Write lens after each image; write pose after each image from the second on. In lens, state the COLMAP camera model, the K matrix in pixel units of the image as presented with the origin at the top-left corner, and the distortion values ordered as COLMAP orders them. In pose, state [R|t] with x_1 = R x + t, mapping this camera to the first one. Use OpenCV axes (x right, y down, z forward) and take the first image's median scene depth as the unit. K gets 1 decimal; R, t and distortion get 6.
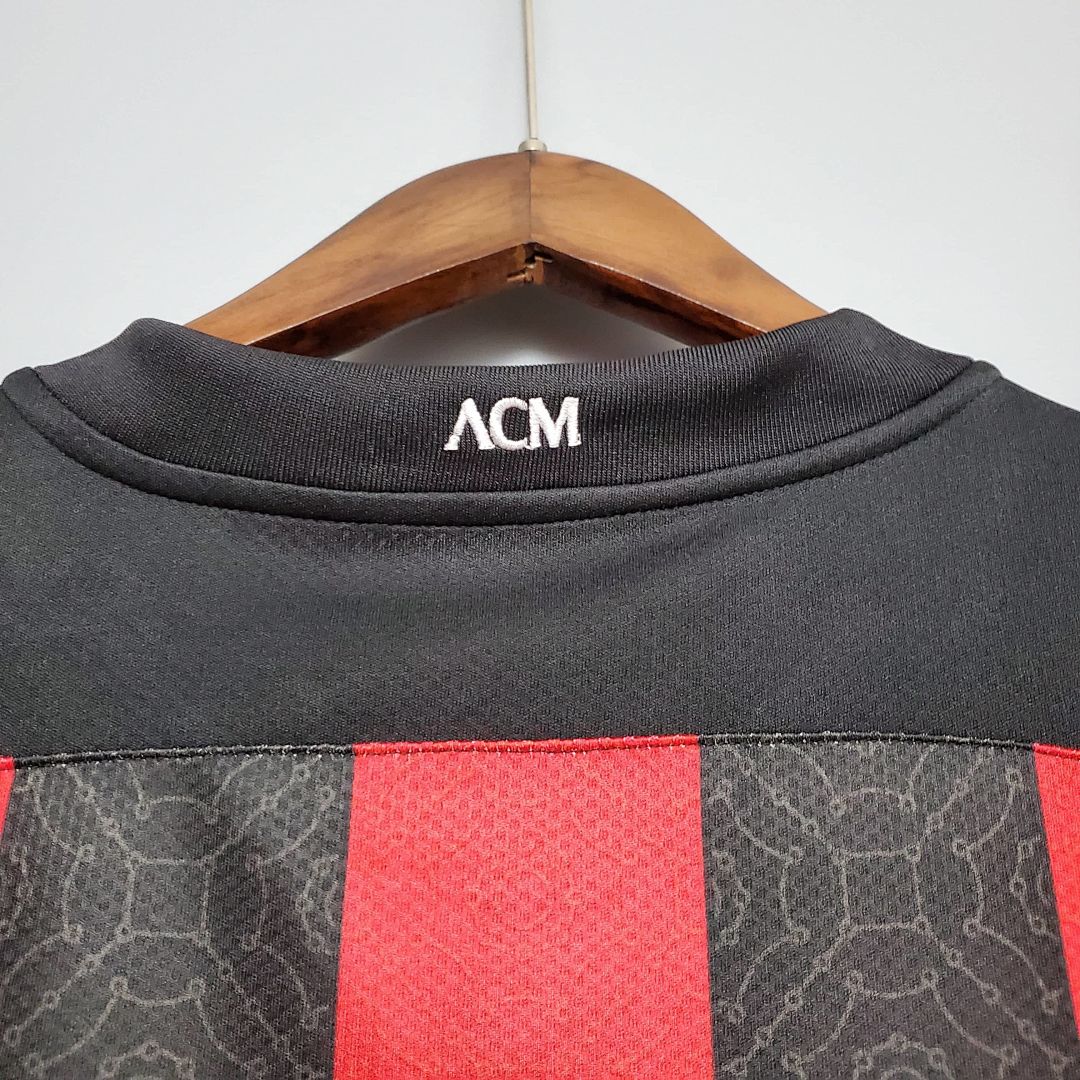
lens RADIAL K [[1142.9, 0, 535.4], [0, 1142.9, 542.9], [0, 0, 1]] dist [0.195985, -0.706457]
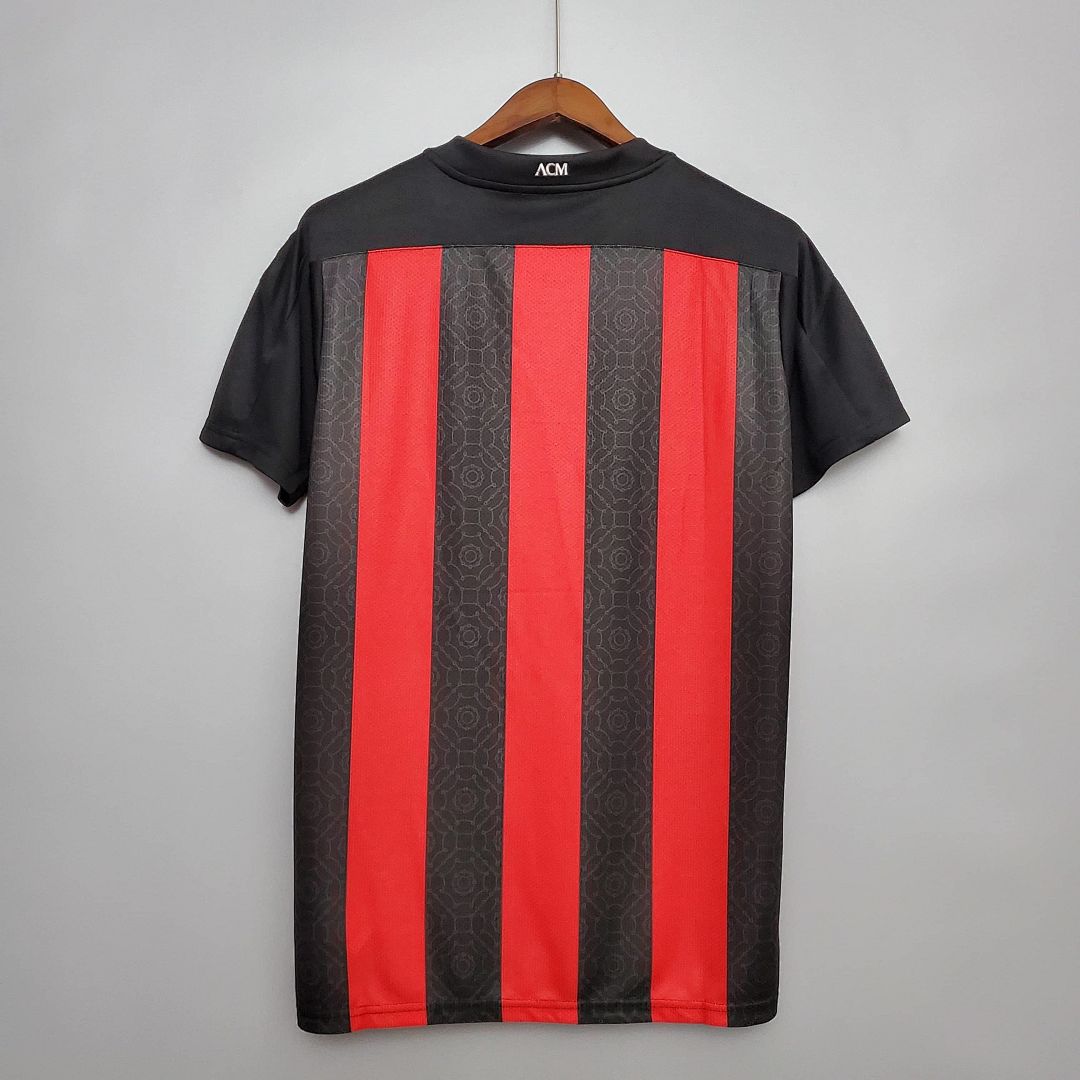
lens RADIAL K [[1142.9, 0, 535.4], [0, 1142.9, 542.9], [0, 0, 1]] dist [0.195985, -0.706457]
pose [[0.999642, 0.026734, -0.000607, -0.039890], [-0.025039, 0.943750, 0.329710, -0.209521], [0.009388, -0.329577, 0.944082, -3.478288]]
